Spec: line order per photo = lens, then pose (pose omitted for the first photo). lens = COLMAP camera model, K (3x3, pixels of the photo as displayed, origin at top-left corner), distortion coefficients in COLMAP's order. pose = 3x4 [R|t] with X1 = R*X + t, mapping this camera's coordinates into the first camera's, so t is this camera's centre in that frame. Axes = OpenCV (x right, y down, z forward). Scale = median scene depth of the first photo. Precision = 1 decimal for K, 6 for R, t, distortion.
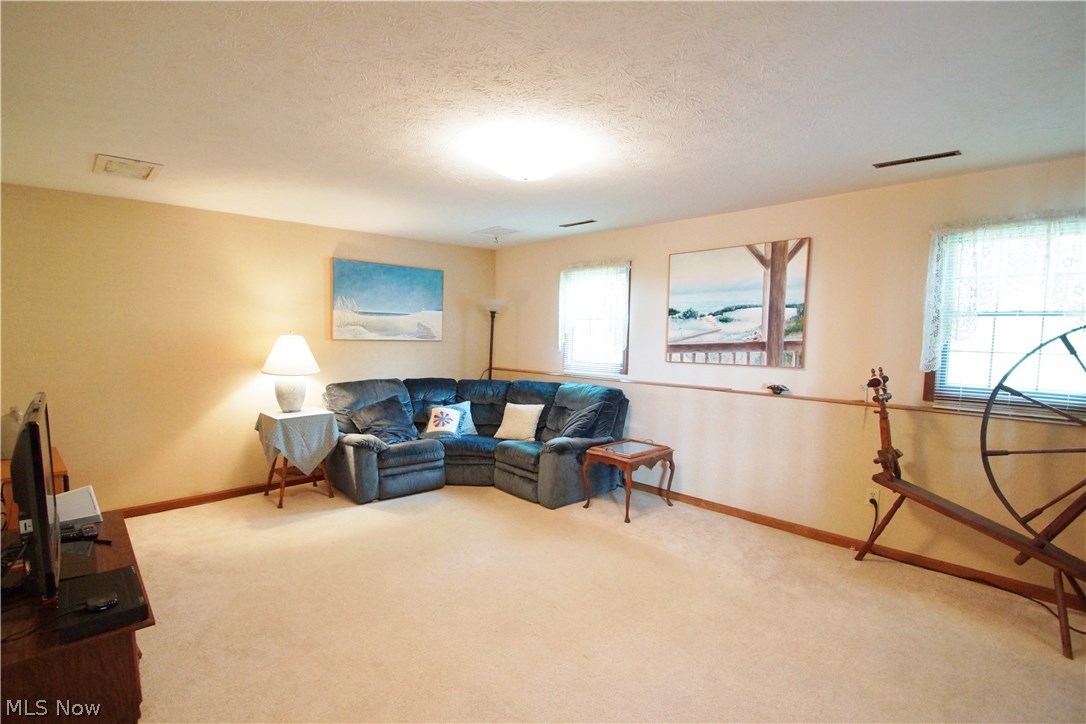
lens RADIAL K [[510.8, 0, 540.4], [0, 510.8, 375.3], [0, 0, 1]] dist [0.000020, -0.000226]
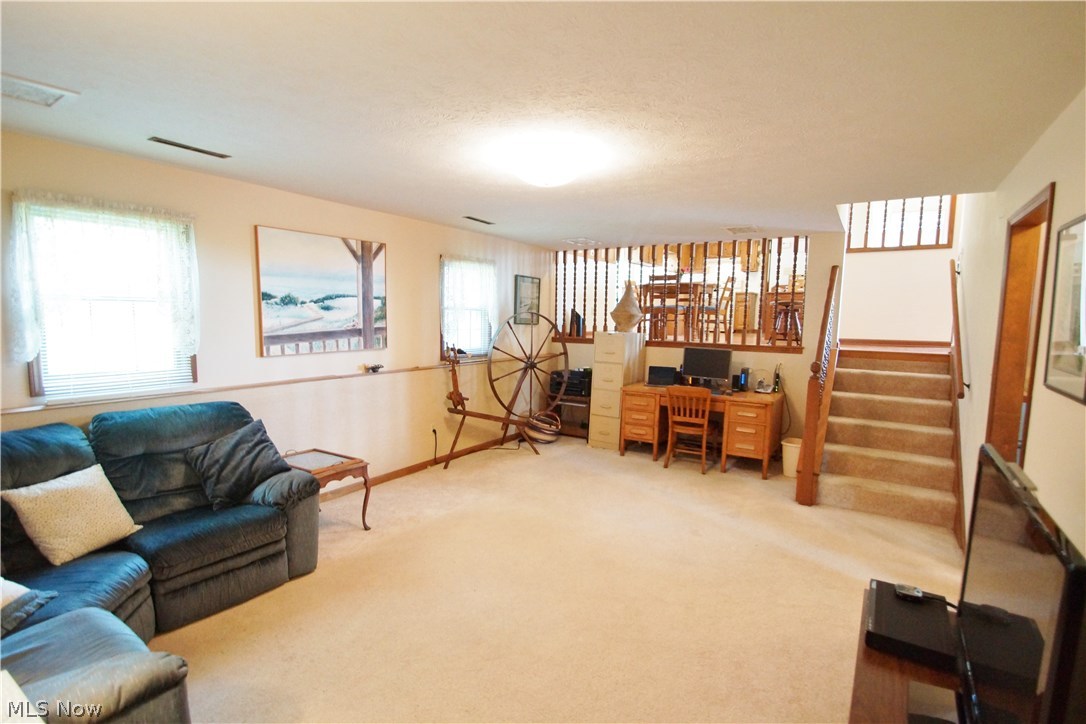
lens RADIAL K [[510.8, 0, 540.4], [0, 510.8, 375.3], [0, 0, 1]] dist [0.000020, -0.000226]
pose [[-0.218049, -0.125280, 0.967863, -0.736148], [0.069226, 0.987243, 0.143384, -0.095418], [-0.973480, 0.098266, -0.206595, 0.838000]]
